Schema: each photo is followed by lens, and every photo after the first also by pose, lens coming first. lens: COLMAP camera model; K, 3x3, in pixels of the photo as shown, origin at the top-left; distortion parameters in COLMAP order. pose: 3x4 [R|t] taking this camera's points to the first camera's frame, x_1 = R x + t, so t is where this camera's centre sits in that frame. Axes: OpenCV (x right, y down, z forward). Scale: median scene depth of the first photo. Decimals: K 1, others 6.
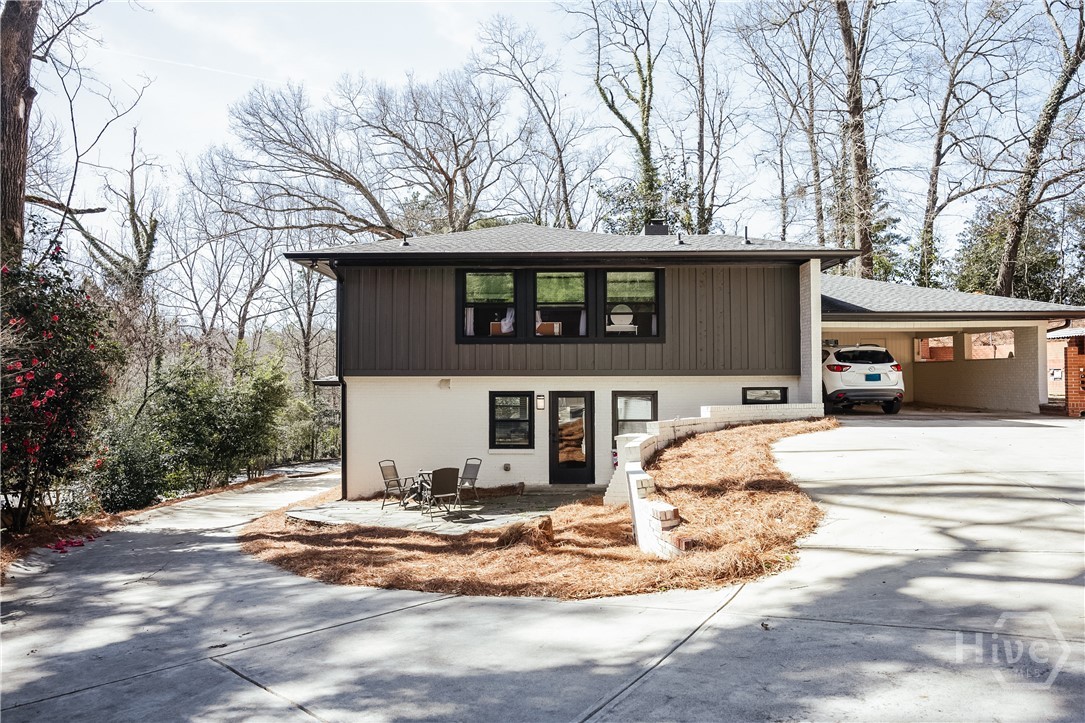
lens RADIAL K [[751.9, 0, 542.5], [0, 751.9, 361.5], [0, 0, 1]] dist [-0.008392, -0.001944]
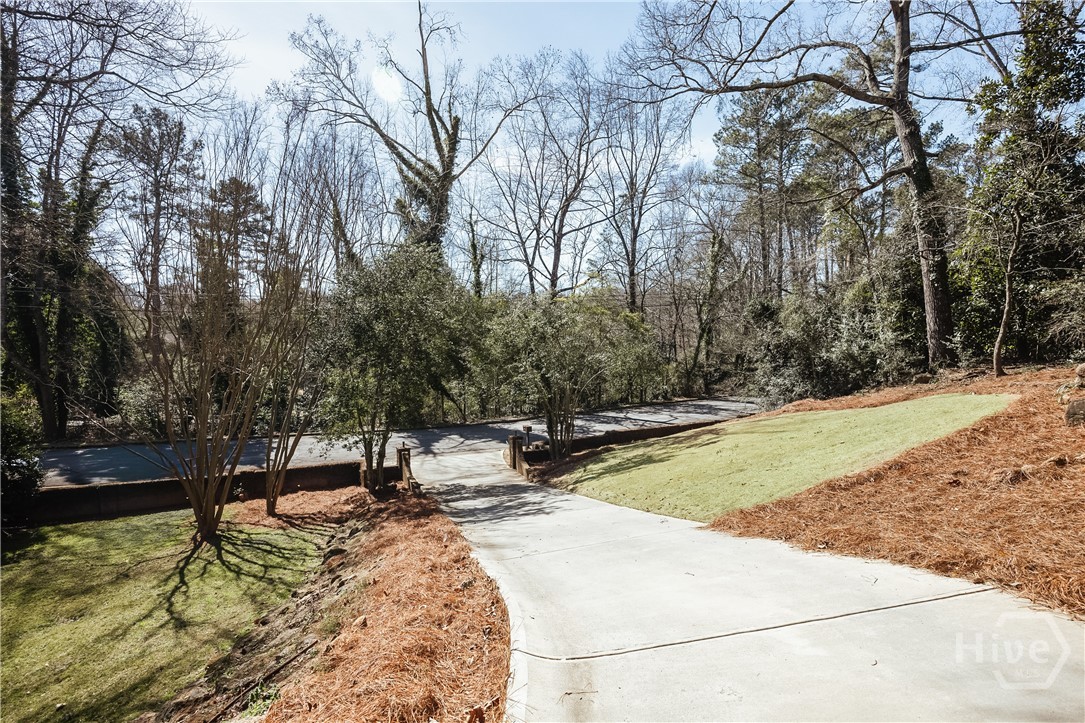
lens RADIAL K [[563.6, 0, 539.9], [0, 563.6, 325.7], [0, 0, 1]] dist [-0.009066, -0.000785]
pose [[0.897374, -0.025335, -0.440543, -0.549561], [0.029034, 0.999577, 0.001658, 0.171588], [0.440314, -0.014279, 0.897730, 1.630053]]
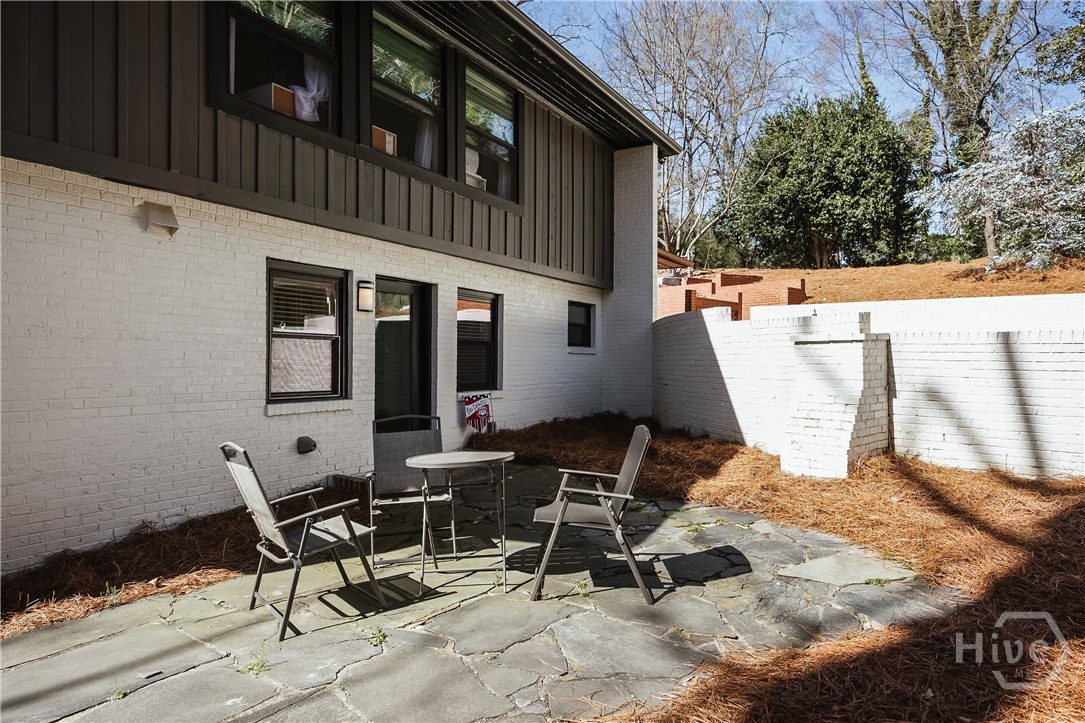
lens RADIAL K [[683.0, 0, 545.1], [0, 683.0, 376.3], [0, 0, 1]] dist [-0.009727, -0.001911]
pose [[0.476691, -0.013999, 0.878959, -0.304283], [-0.026347, 0.999196, 0.030204, 0.083873], [-0.878676, -0.037556, 0.475939, 0.674242]]
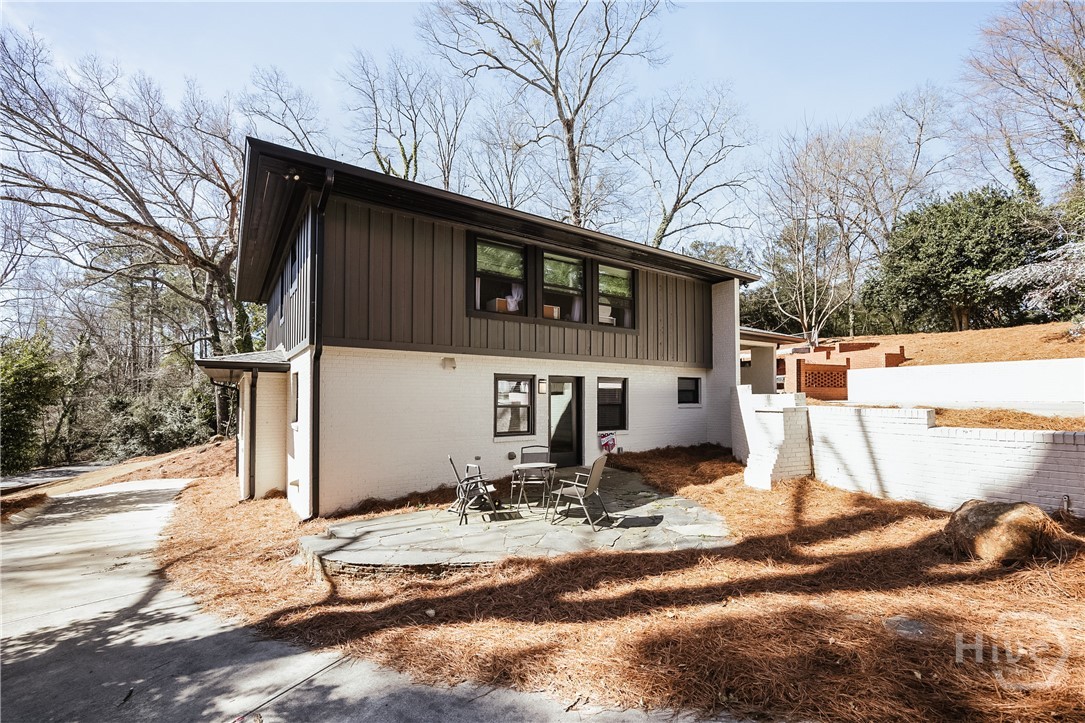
lens RADIAL K [[453.7, 0, 543.6], [0, 453.7, 392.2], [0, 0, 1]] dist [0.001092, 0.000113]
pose [[0.807495, 0.010565, 0.589780, -0.332869], [-0.015082, 0.999883, 0.002738, 0.057604], [-0.589681, -0.011106, 0.807560, 0.503855]]
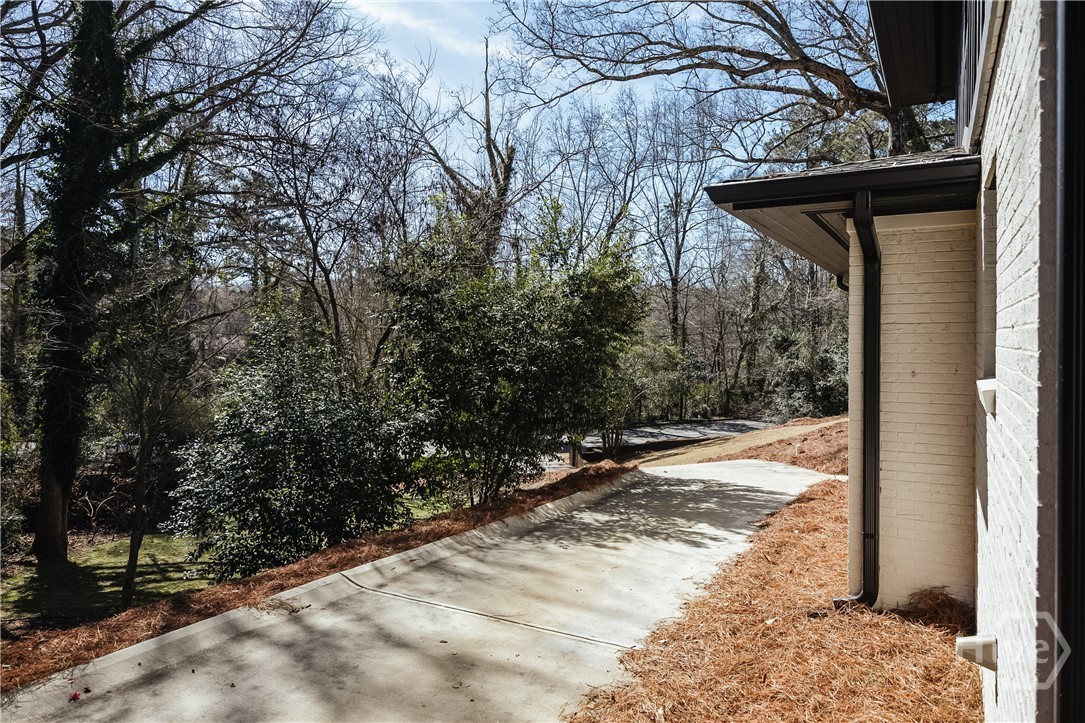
lens RADIAL K [[719.8, 0, 542.6], [0, 719.8, 335.7], [0, 0, 1]] dist [-0.002398, -0.000857]
pose [[0.885042, 0.004917, -0.465485, -0.272856], [0.003893, 0.999831, 0.017963, 0.081593], [0.465495, -0.017710, 0.884873, 0.853216]]
